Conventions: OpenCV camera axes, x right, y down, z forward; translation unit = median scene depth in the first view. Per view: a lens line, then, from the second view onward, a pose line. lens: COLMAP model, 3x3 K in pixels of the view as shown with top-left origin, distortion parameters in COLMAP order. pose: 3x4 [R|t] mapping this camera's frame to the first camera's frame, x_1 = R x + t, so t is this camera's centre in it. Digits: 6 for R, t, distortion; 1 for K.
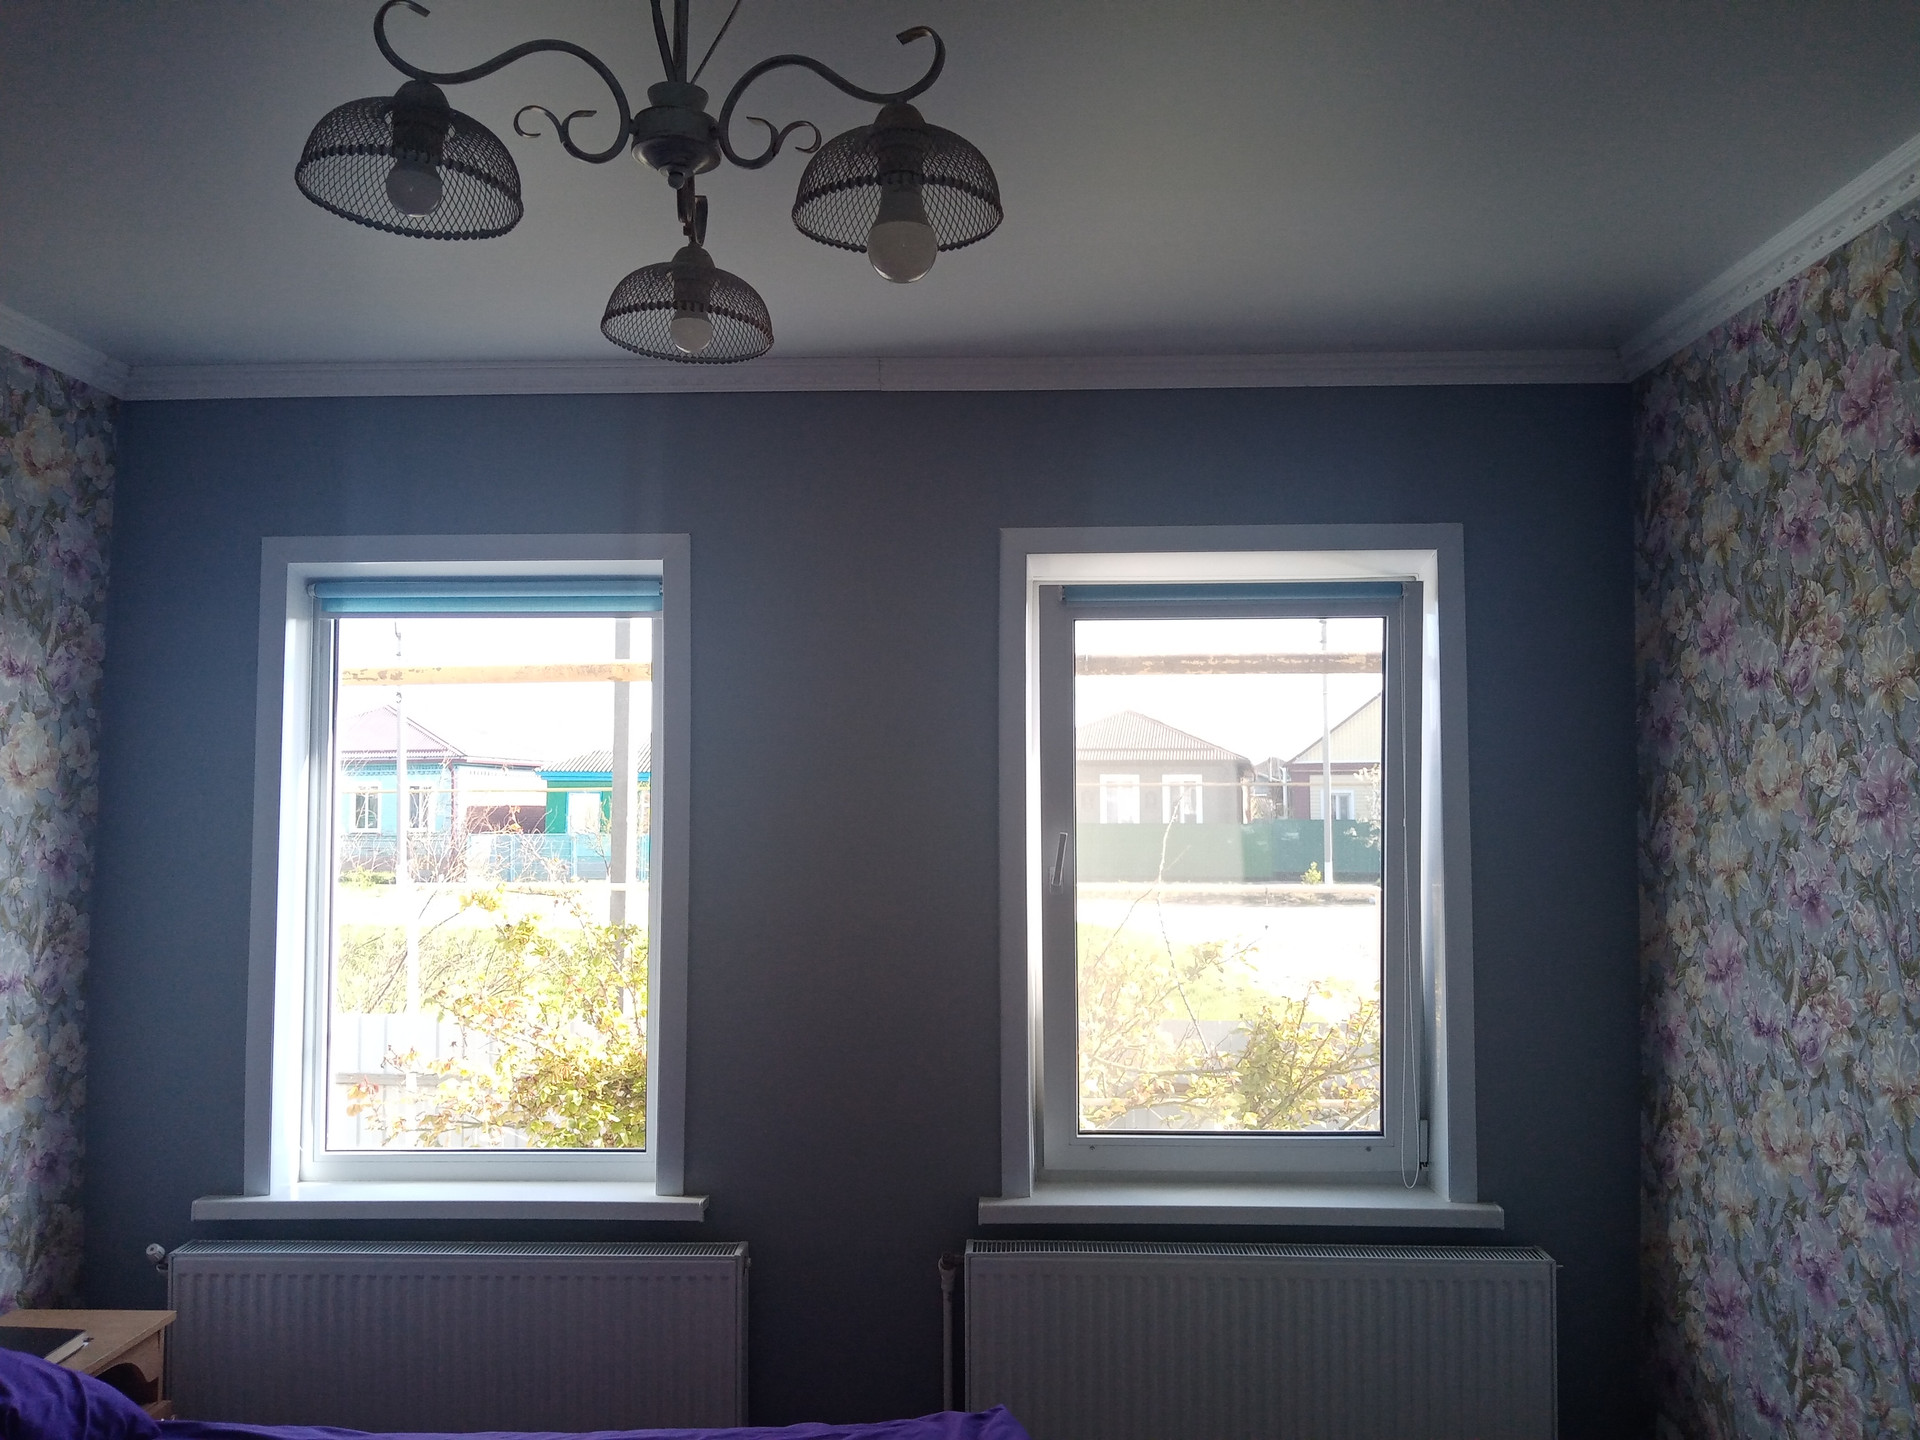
lens RADIAL K [[1517.5, 0, 941.7], [0, 1517.5, 733.5], [0, 0, 1]] dist [0.003951, -0.034628]
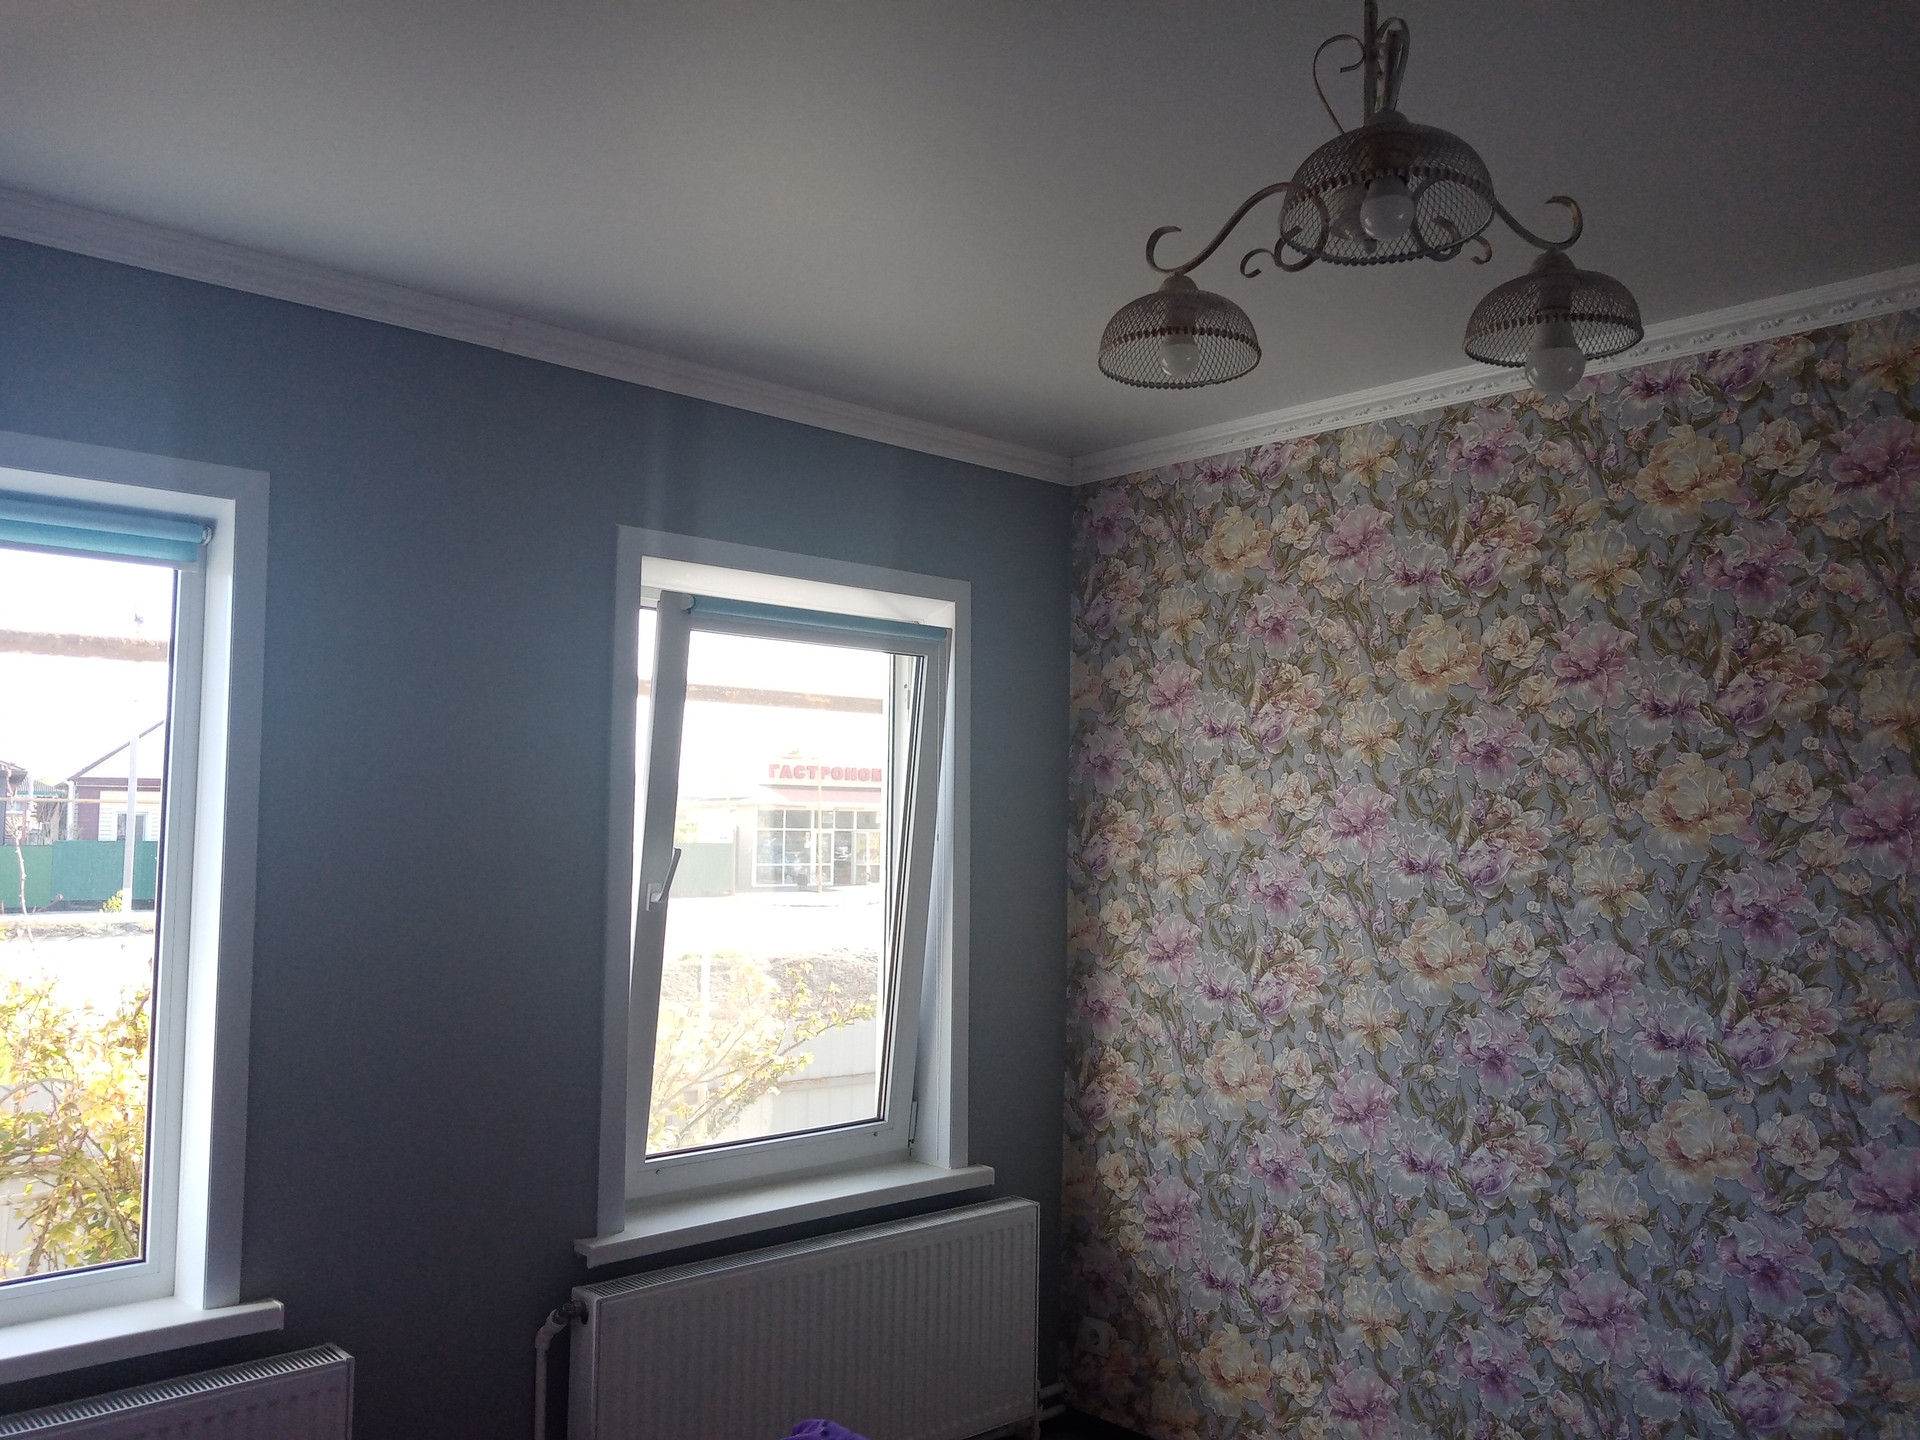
lens RADIAL K [[1517.5, 0, 950.1], [0, 1517.5, 720.7], [0, 0, 1]] dist [0.003951, -0.034628]
pose [[0.713929, 0.059795, 0.697660, -0.532132], [-0.043550, 0.998210, -0.040988, 0.018752], [-0.698862, -0.001120, 0.715255, 0.196494]]
